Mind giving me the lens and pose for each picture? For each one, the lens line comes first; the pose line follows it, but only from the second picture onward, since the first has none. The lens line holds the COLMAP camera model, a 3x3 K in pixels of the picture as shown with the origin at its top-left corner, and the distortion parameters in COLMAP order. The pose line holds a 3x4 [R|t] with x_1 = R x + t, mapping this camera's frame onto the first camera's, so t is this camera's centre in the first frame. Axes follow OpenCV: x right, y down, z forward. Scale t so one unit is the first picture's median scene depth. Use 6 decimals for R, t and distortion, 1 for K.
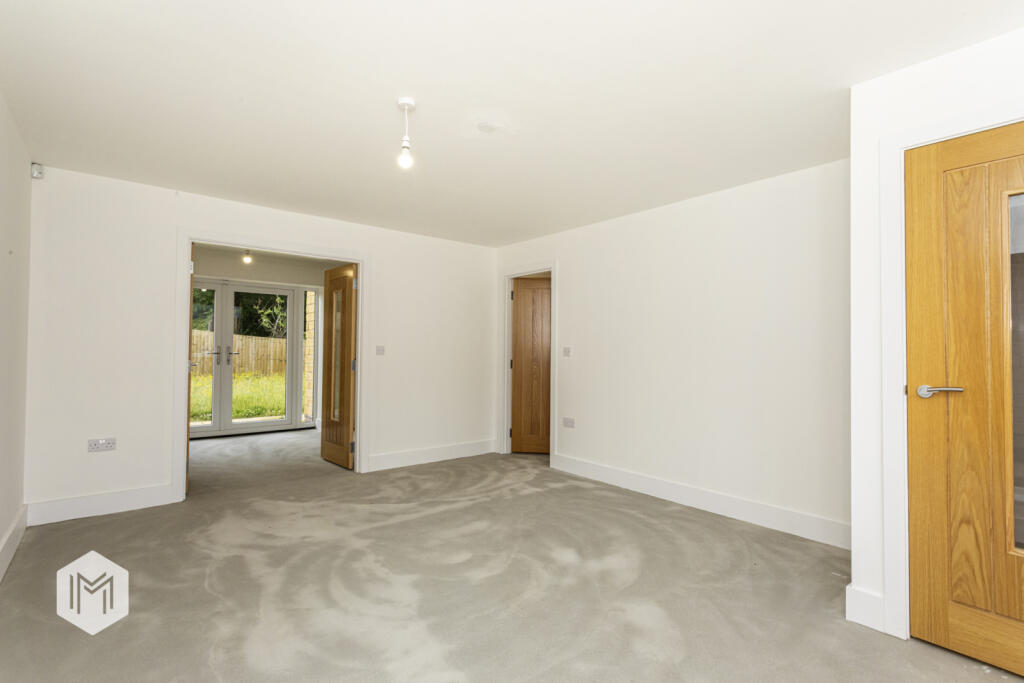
lens RADIAL K [[482.0, 0, 508.7], [0, 482.0, 351.9], [0, 0, 1]] dist [-0.000162, 0.002868]
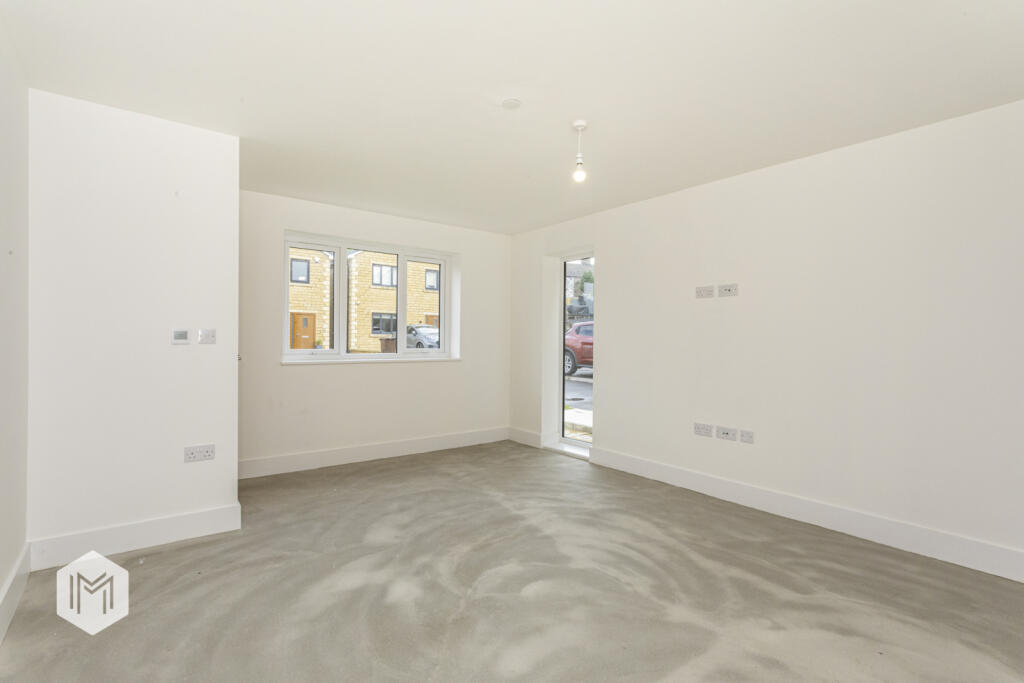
lens RADIAL K [[482.0, 0, 512.1], [0, 482.0, 341.6], [0, 0, 1]] dist [-0.000162, 0.002868]
pose [[-0.999588, -0.018102, 0.022287, -0.072253], [-0.018022, 0.999830, 0.003779, 0.000457], [-0.022351, 0.003376, -0.999744, 1.782175]]
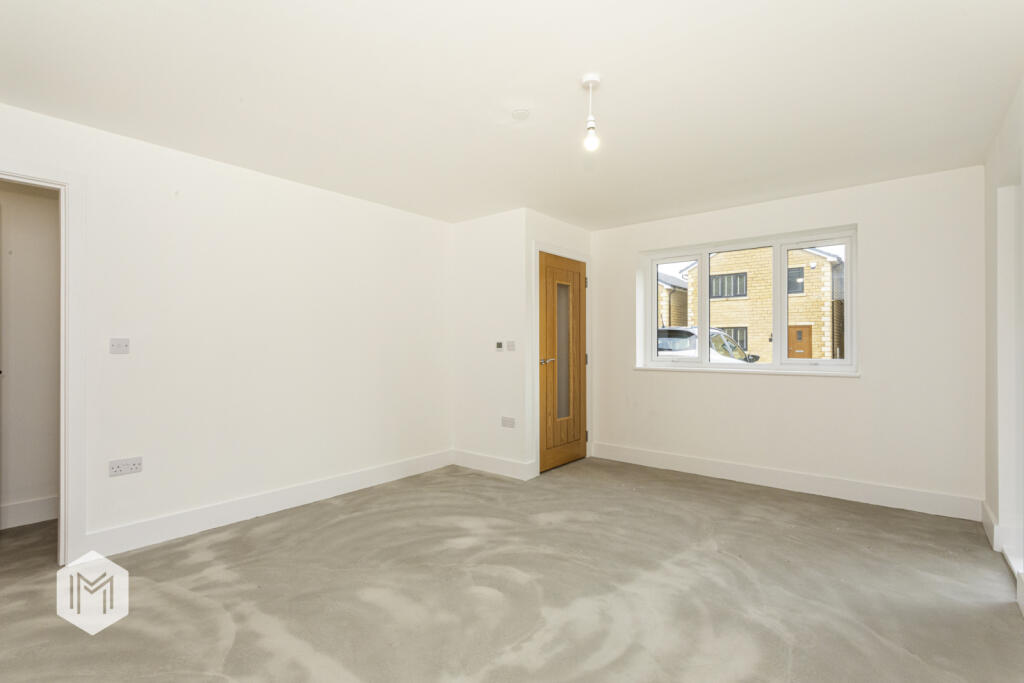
lens RADIAL K [[482.0, 0, 512.7], [0, 482.0, 345.1], [0, 0, 1]] dist [-0.000162, 0.002868]
pose [[-0.205013, -0.008687, 0.978721, -0.908859], [-0.001543, 0.999962, 0.008552, -0.010964], [-0.978758, 0.000243, -0.205018, 1.098456]]
